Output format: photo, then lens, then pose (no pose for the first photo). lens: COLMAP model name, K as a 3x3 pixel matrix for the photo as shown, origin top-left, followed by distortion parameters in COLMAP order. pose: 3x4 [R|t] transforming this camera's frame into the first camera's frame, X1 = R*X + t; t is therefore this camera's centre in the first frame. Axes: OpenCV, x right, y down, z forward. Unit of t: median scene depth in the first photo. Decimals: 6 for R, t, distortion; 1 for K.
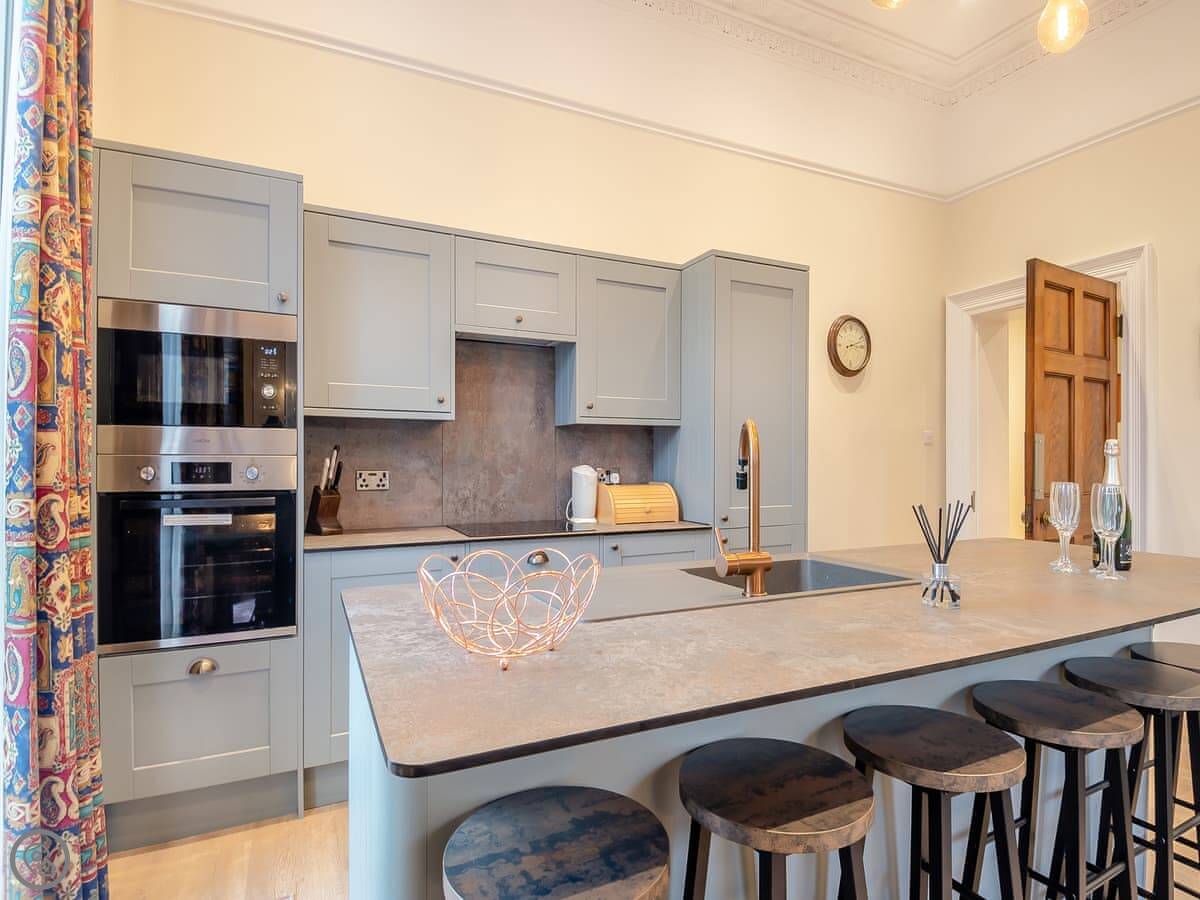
lens RADIAL K [[630.8, 0, 611.9], [0, 630.8, 453.8], [0, 0, 1]] dist [0.000591, -0.000684]
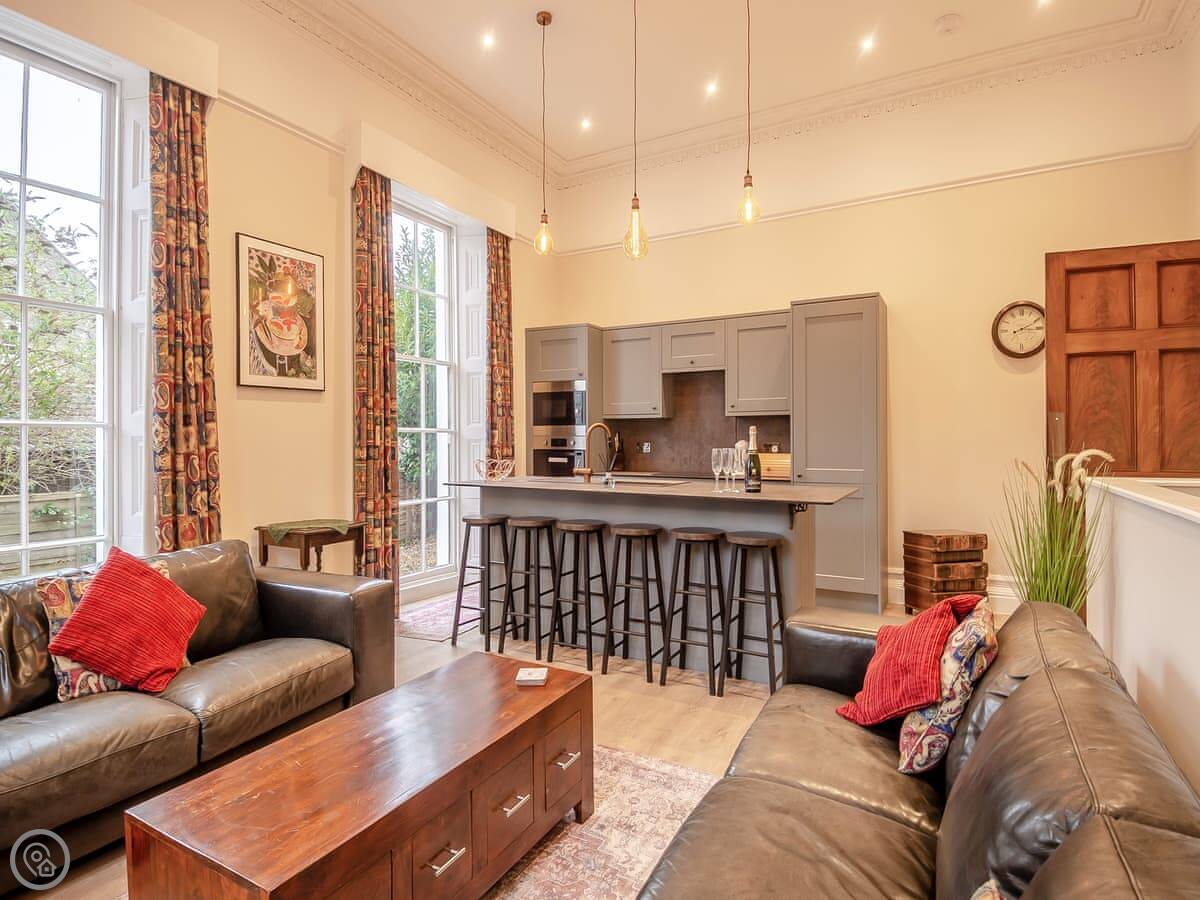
lens RADIAL K [[630.8, 0, 611.9], [0, 630.8, 453.8], [0, 0, 1]] dist [0.000591, -0.000684]
pose [[0.589253, 0.013665, -0.807833, 1.168115], [0.011360, 0.999618, 0.025195, 0.008258], [0.807869, -0.024023, 0.588873, -0.282857]]
